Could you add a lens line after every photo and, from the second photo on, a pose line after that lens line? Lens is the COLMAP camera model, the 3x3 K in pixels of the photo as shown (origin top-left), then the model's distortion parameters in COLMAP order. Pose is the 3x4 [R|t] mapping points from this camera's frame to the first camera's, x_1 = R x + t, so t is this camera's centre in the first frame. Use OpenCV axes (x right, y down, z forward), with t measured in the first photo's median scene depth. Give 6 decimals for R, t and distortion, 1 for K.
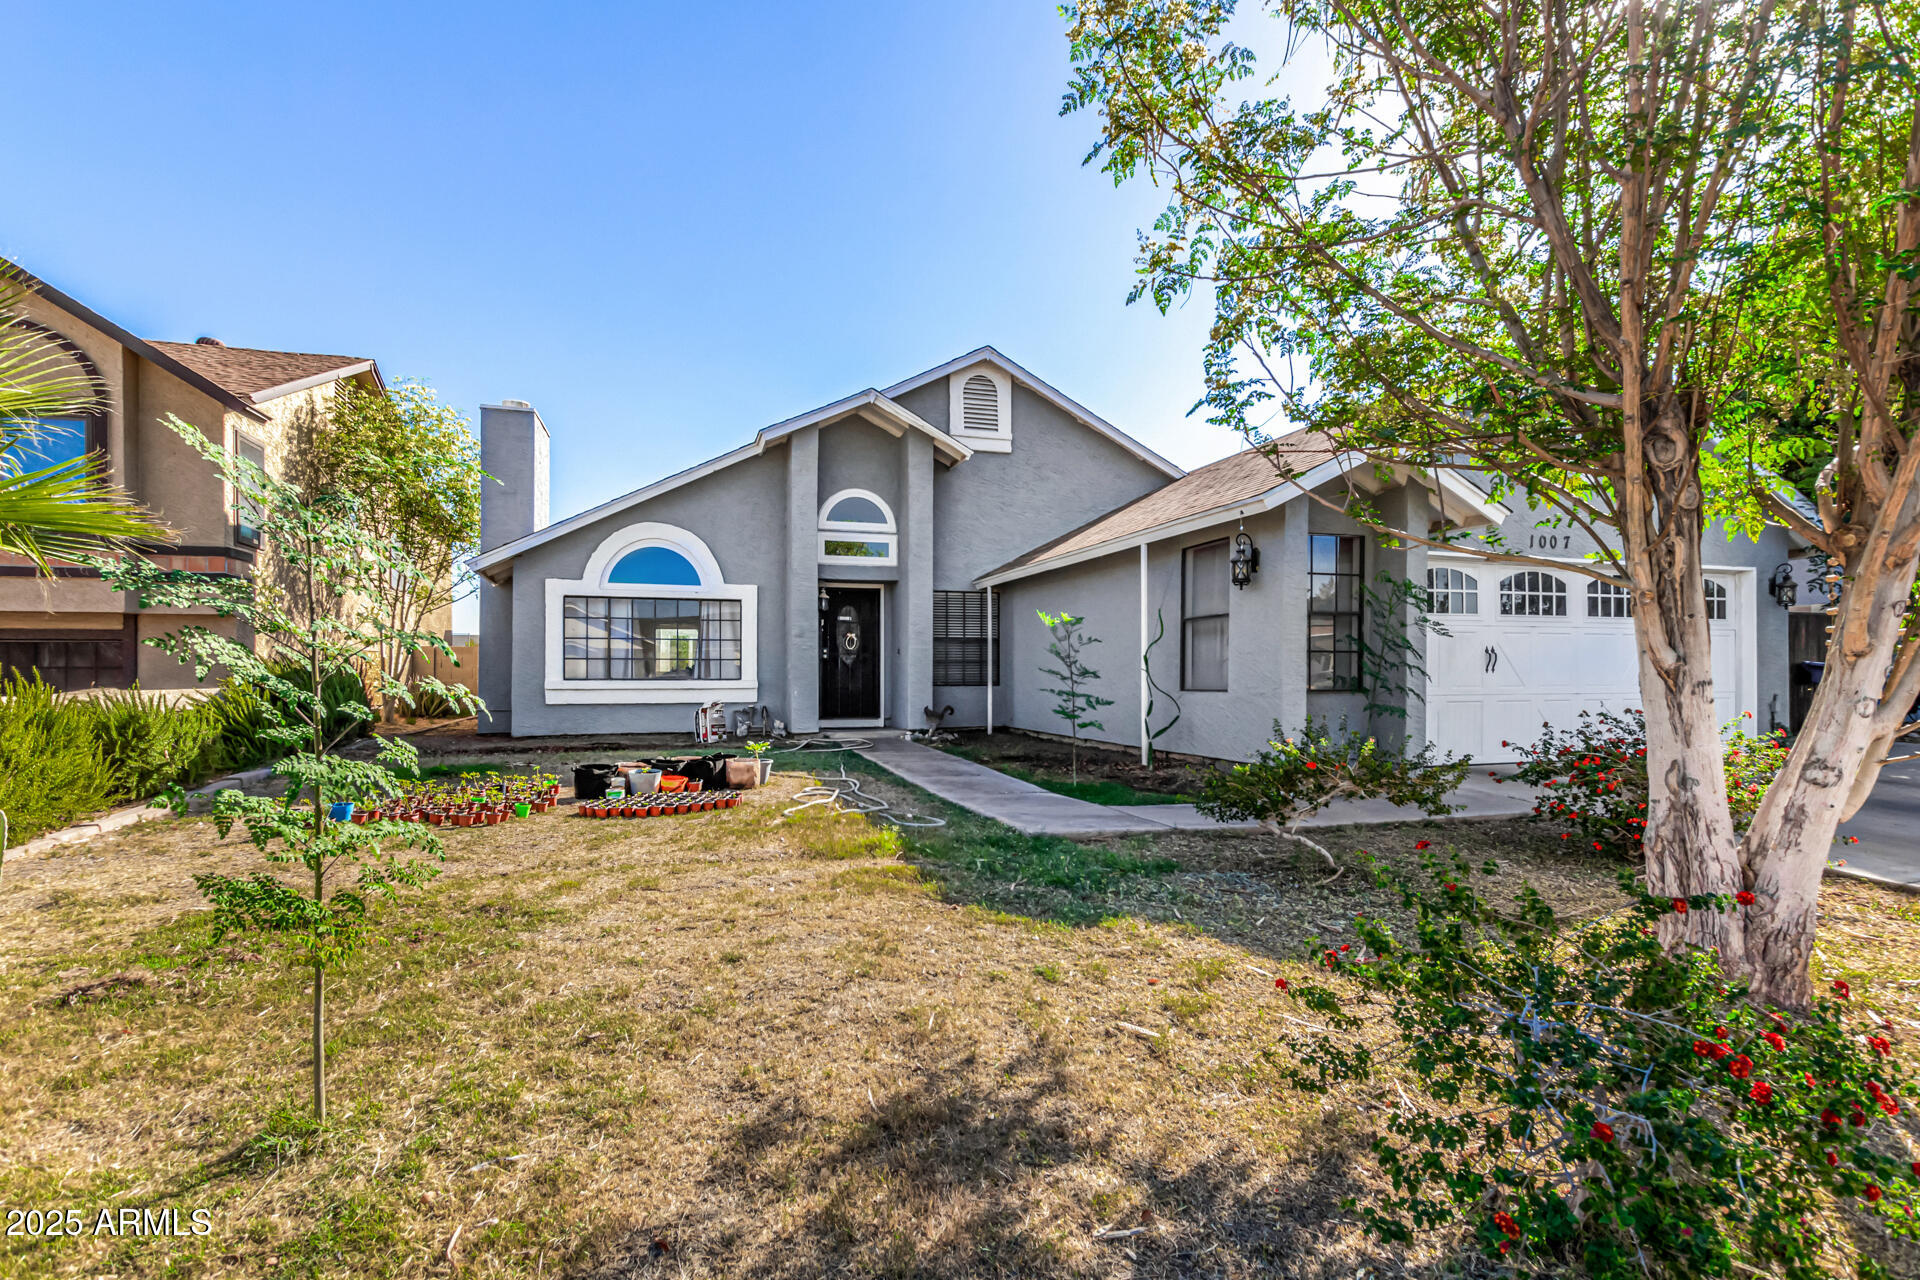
lens RADIAL K [[832.2, 0, 942.9], [0, 832.2, 638.2], [0, 0, 1]] dist [0.004980, -0.004308]
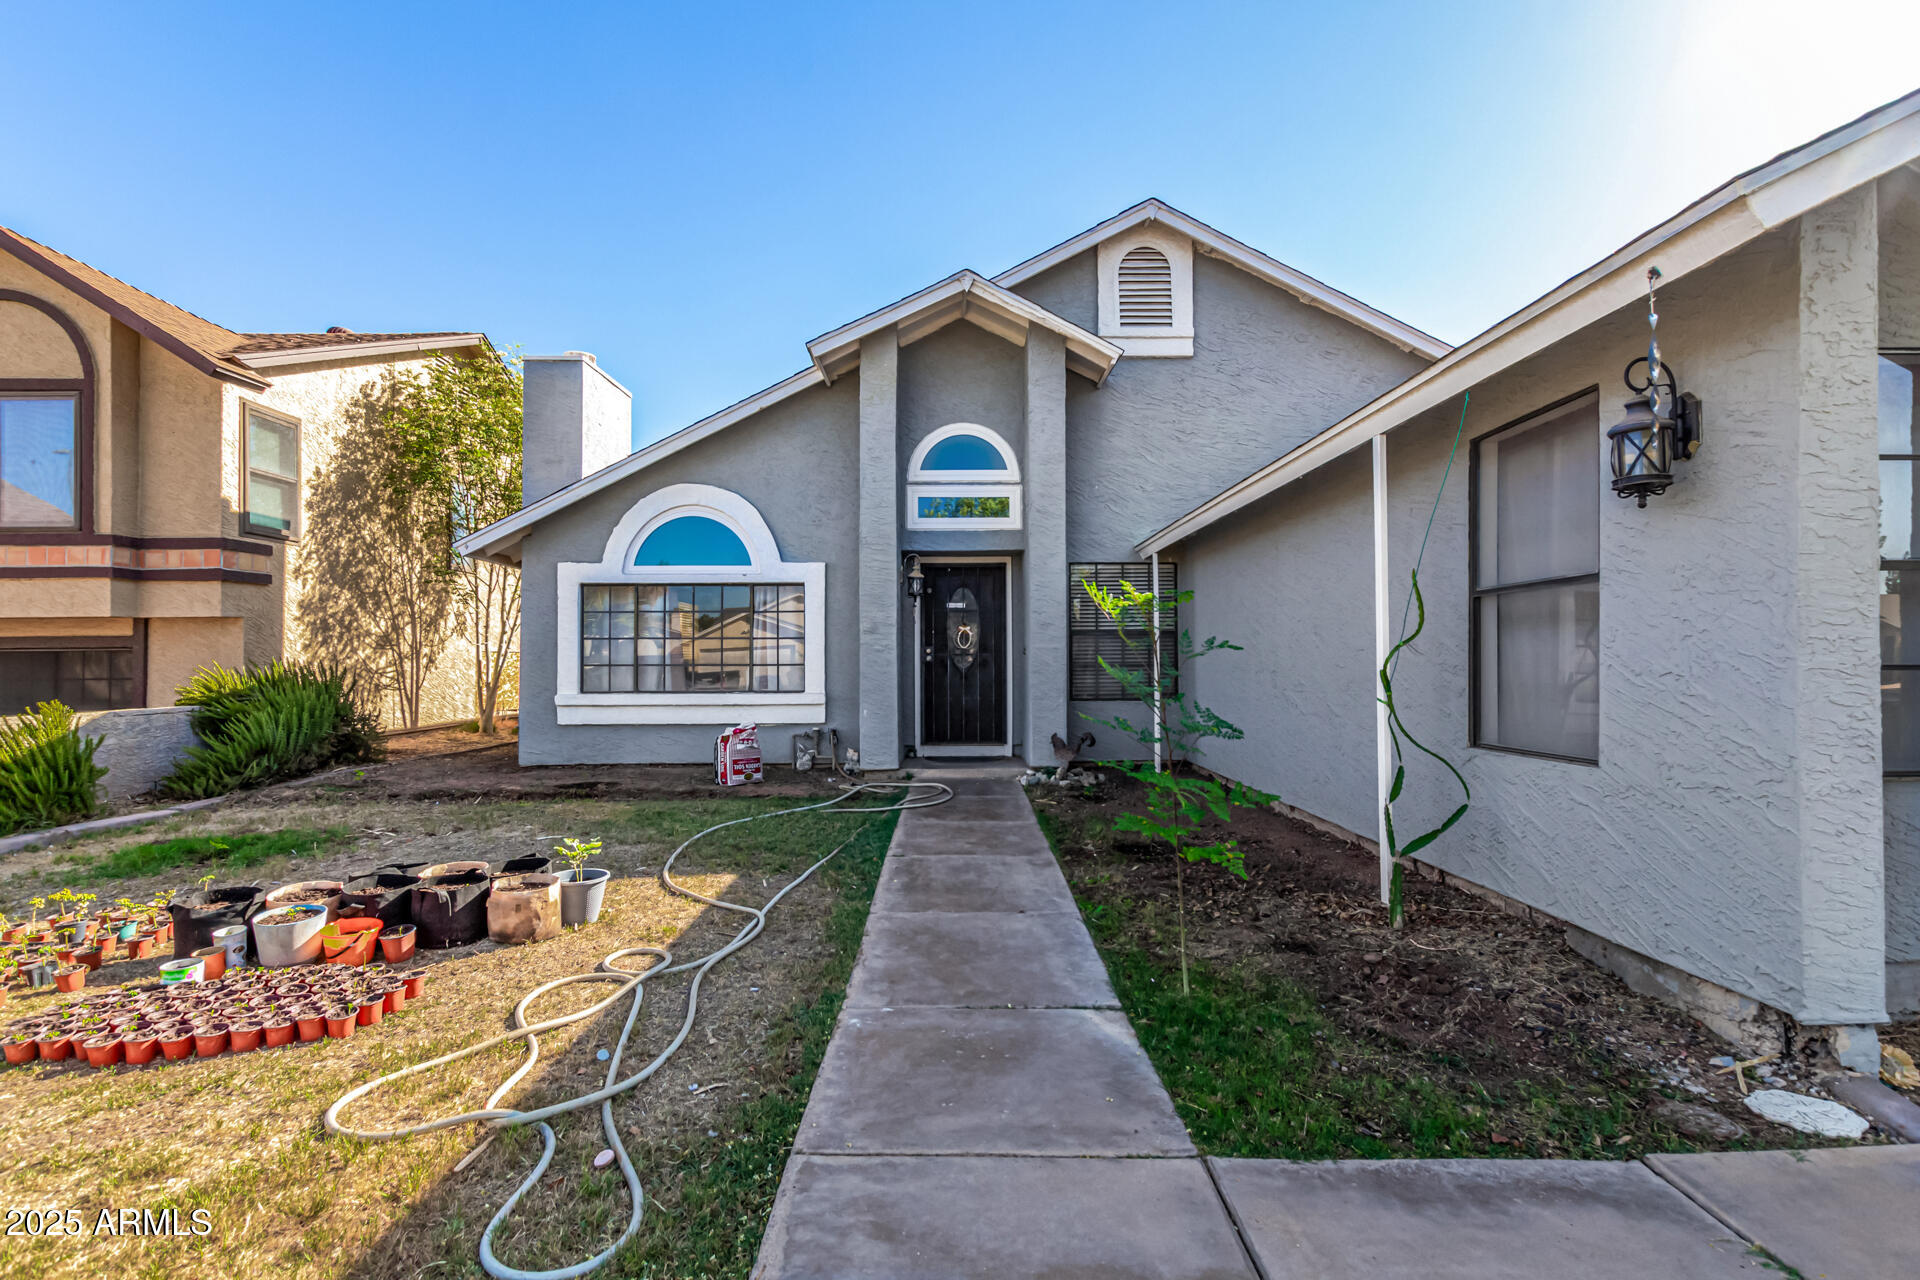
lens RADIAL K [[832.2, 0, 980.5], [0, 832.2, 632.1], [0, 0, 1]] dist [0.004980, -0.004308]
pose [[0.965133, -0.013213, -0.261426, 0.098734], [0.015321, 0.999864, 0.006028, -0.004915], [0.261311, -0.009824, 0.965205, 0.329557]]
